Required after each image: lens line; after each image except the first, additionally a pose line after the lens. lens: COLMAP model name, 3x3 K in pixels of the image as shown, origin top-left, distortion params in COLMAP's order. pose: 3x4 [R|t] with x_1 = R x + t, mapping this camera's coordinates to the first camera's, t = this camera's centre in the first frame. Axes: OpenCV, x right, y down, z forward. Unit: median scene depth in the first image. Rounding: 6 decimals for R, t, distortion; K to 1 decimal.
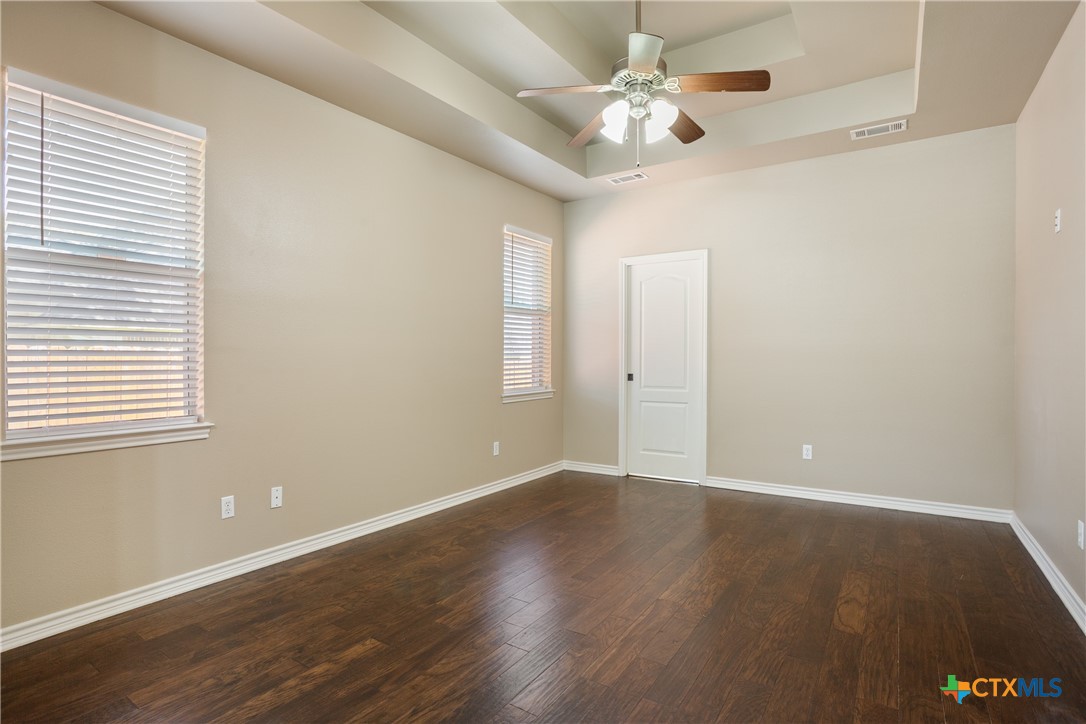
lens RADIAL K [[559.1, 0, 551.5], [0, 559.1, 365.5], [0, 0, 1]] dist [-0.033938, 0.000456]
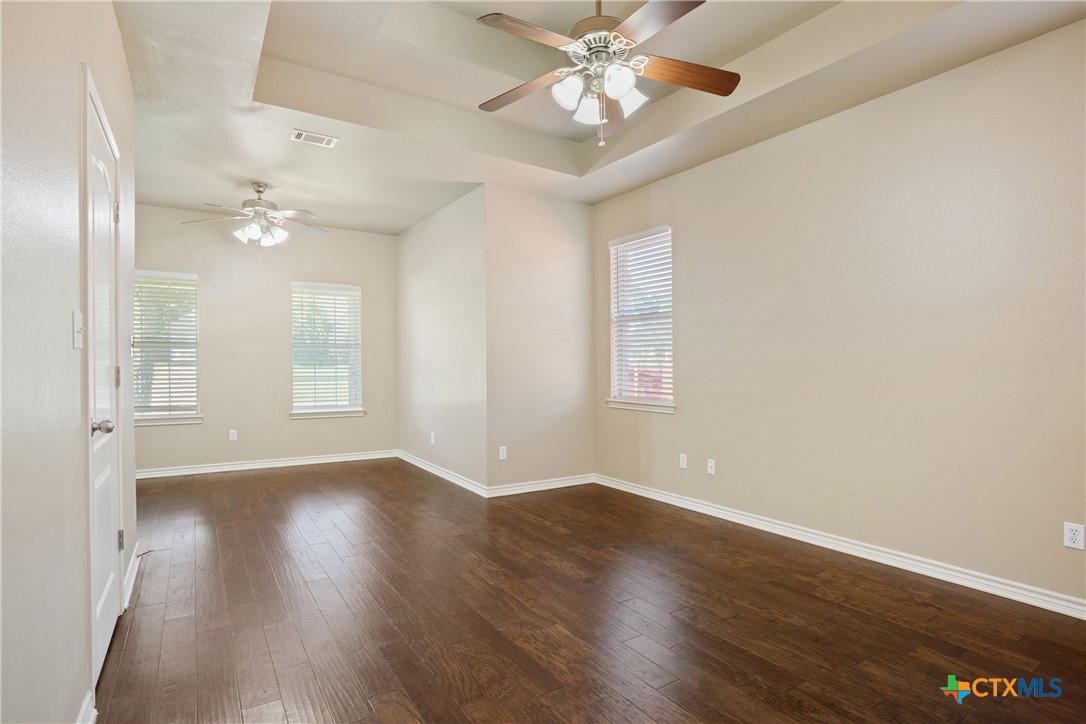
lens RADIAL K [[559.1, 0, 551.5], [0, 559.1, 365.5], [0, 0, 1]] dist [-0.033938, 0.000456]
pose [[-0.412665, -0.005473, -0.910866, 0.995501], [-0.013914, 0.999903, 0.000296, -0.006802], [0.910776, 0.012795, -0.412702, 1.313173]]
